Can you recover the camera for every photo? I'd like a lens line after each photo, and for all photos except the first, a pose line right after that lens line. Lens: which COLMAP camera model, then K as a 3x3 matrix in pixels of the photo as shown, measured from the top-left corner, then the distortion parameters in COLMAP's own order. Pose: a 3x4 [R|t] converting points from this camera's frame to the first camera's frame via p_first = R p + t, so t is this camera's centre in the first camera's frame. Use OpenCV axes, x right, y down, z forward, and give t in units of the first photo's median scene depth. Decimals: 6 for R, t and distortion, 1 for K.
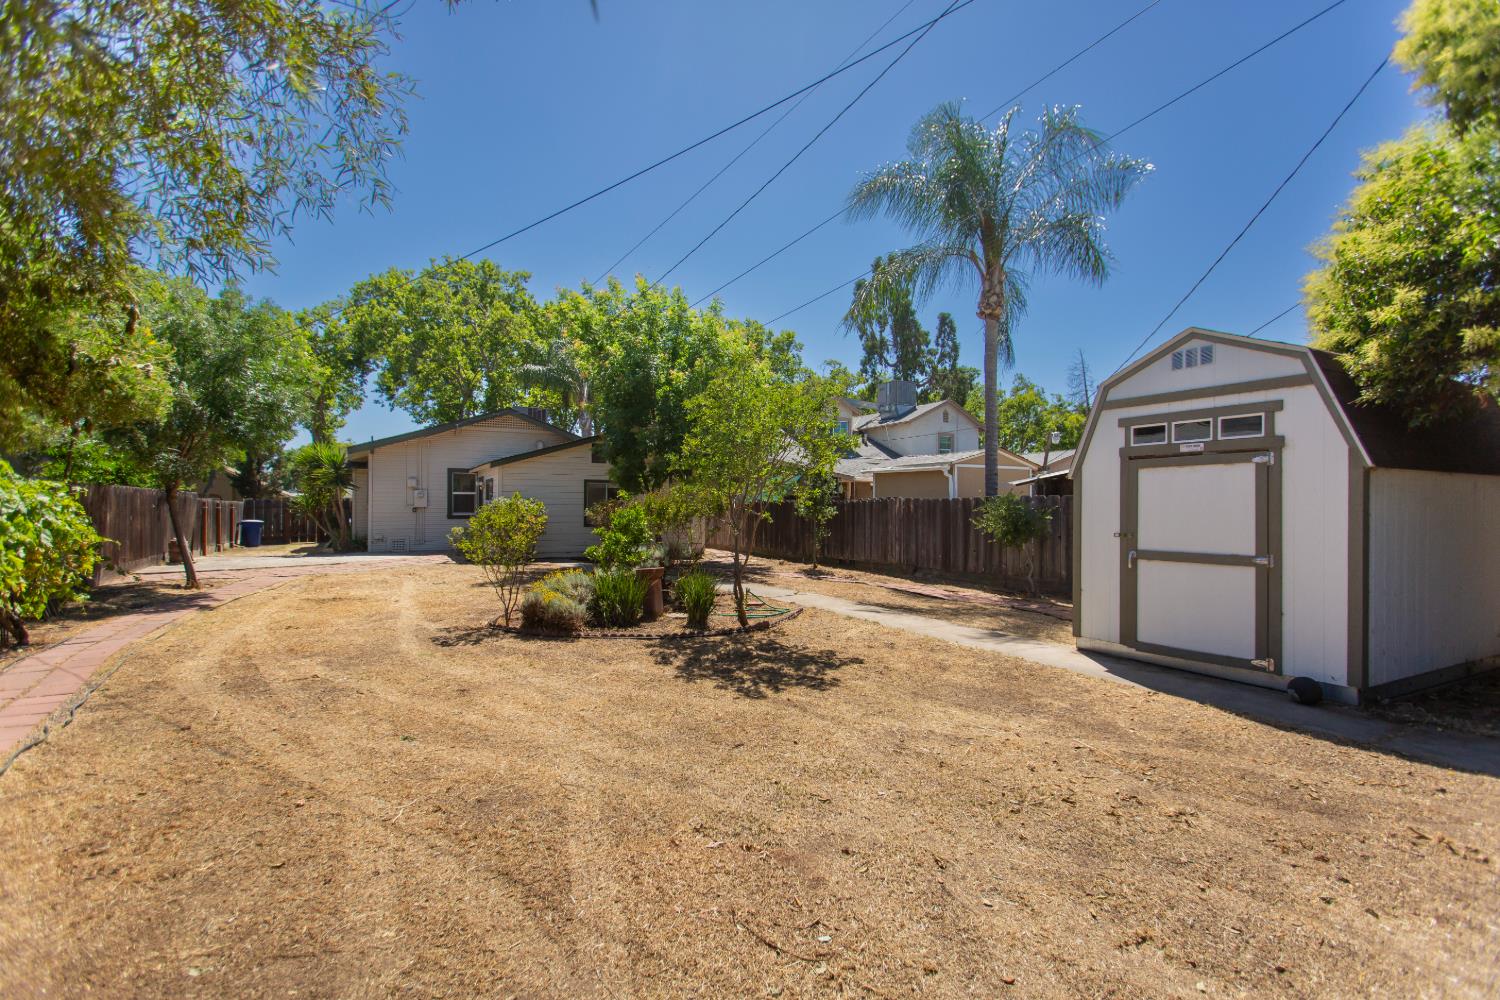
lens RADIAL K [[684.3, 0, 760.7], [0, 684.3, 512.8], [0, 0, 1]] dist [-0.003592, 0.000916]
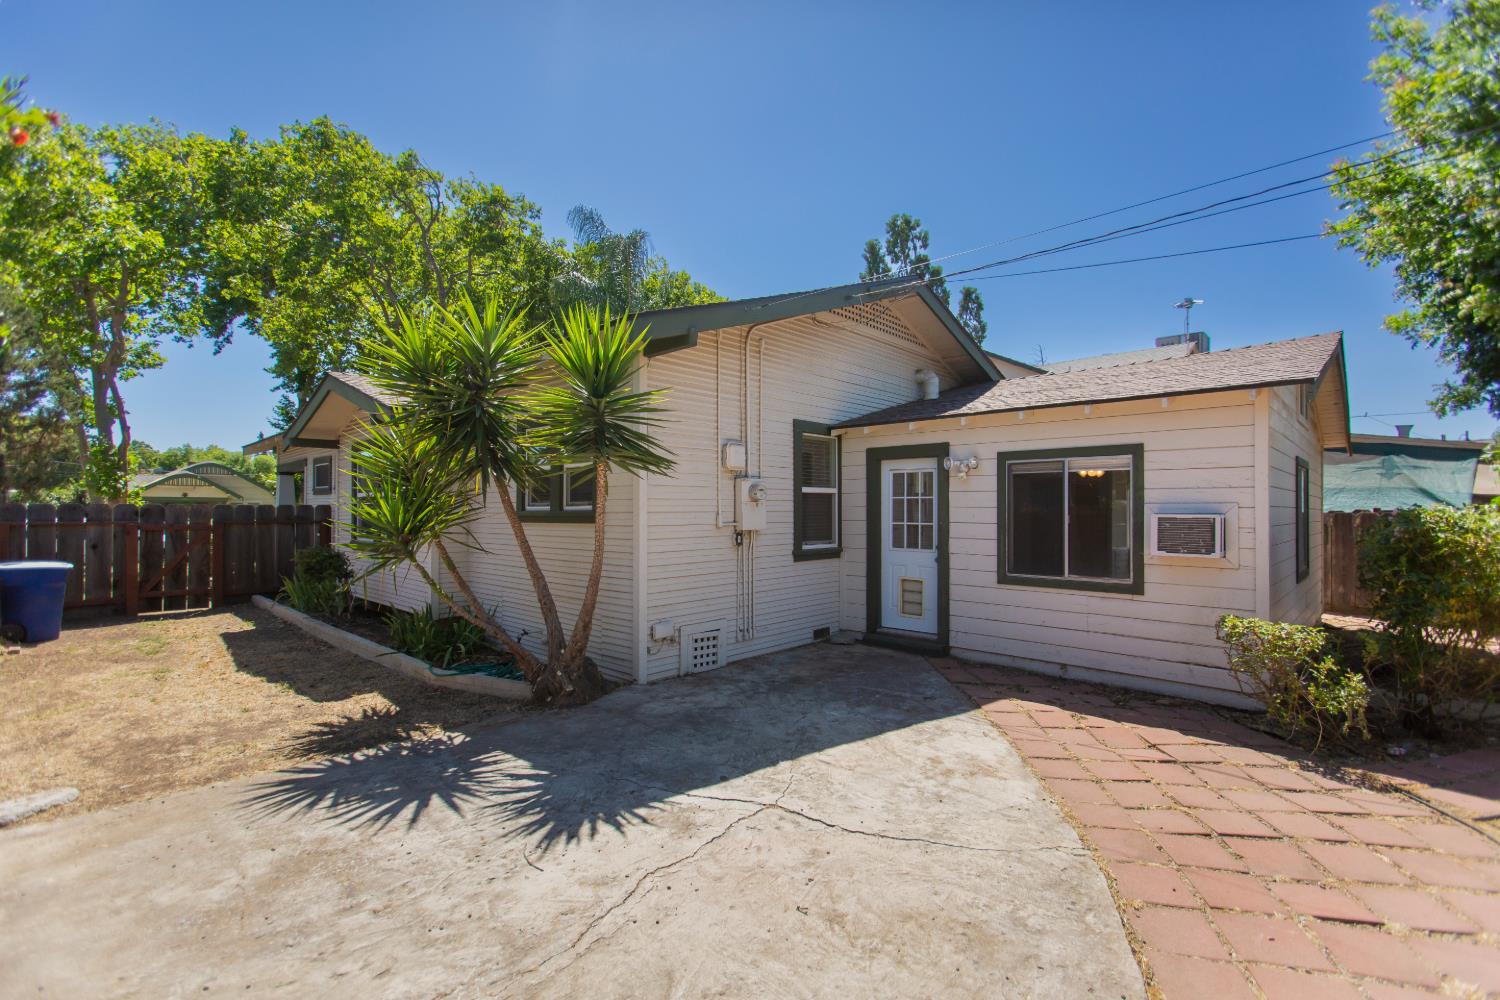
lens RADIAL K [[654.8, 0, 706.6], [0, 654.8, 509.0], [0, 0, 1]] dist [-0.002087, -0.000014]
pose [[0.961480, 0.003140, 0.274857, -1.789251], [-0.000504, 0.999953, -0.009660, -0.045698], [-0.274874, 0.009149, 0.961437, 2.059260]]
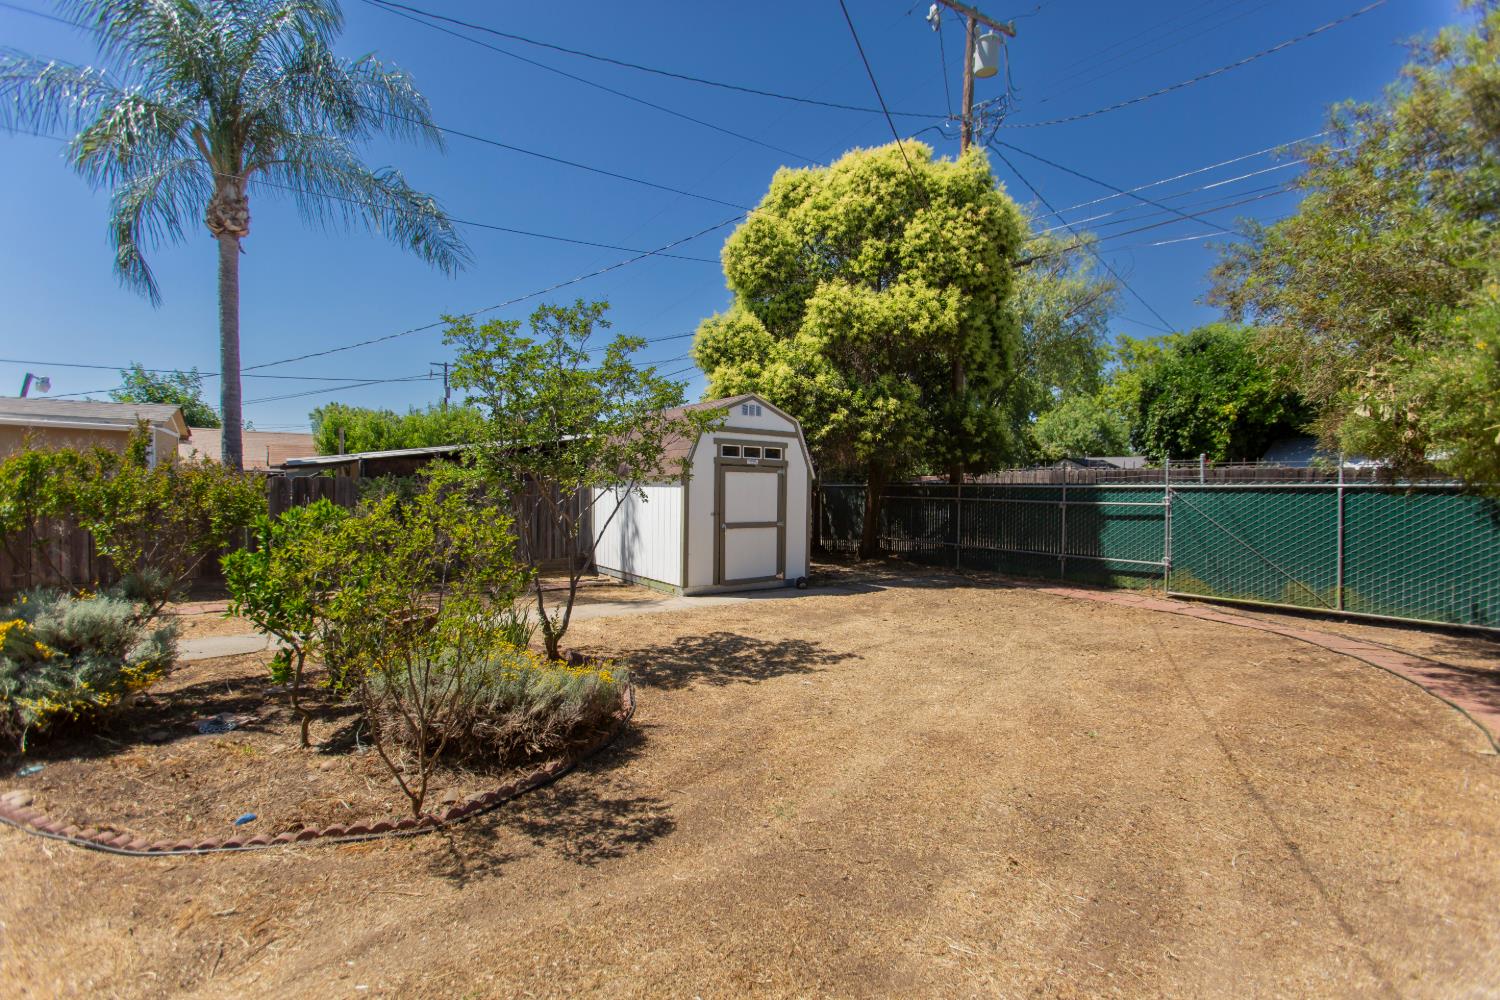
lens RADIAL K [[684.3, 0, 760.7], [0, 684.3, 512.8], [0, 0, 1]] dist [-0.003592, 0.000916]
pose [[-0.147146, -0.033332, 0.988553, -1.042023], [-0.003433, 0.999443, 0.033188, -0.022280], [-0.989109, 0.001489, -0.147178, 1.162457]]
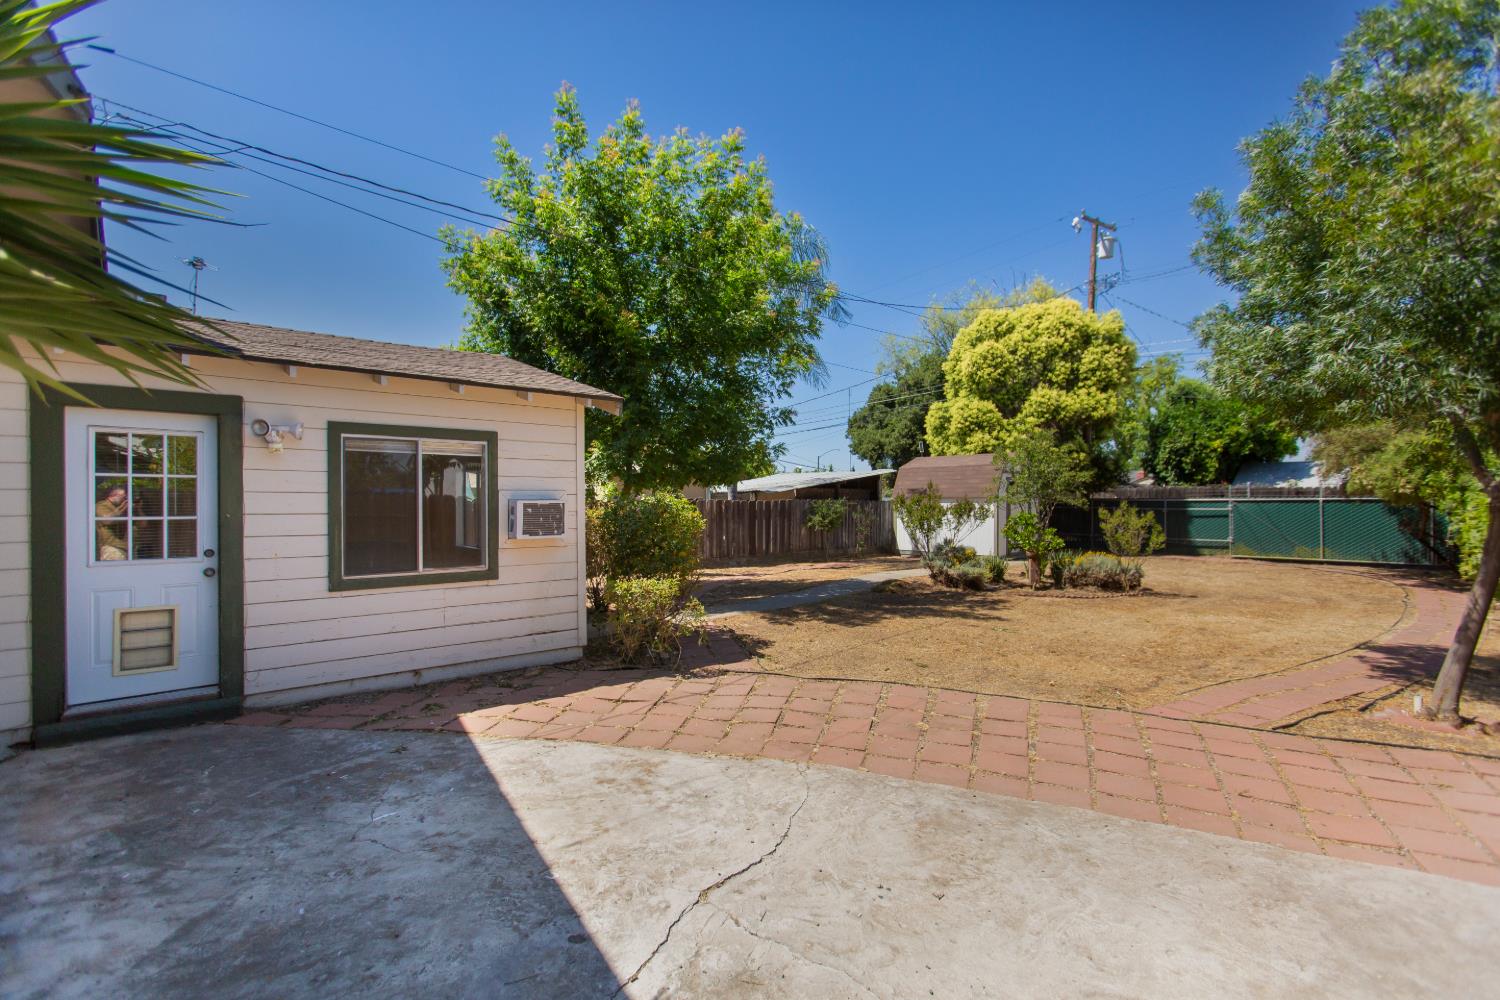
lens RADIAL K [[684.3, 0, 760.7], [0, 684.3, 512.8], [0, 0, 1]] dist [-0.003592, 0.000916]
pose [[-0.231468, -0.015927, 0.972712, -1.978898], [0.007606, 0.999806, 0.018181, -0.045344], [-0.972813, 0.011607, -0.231302, 2.578770]]
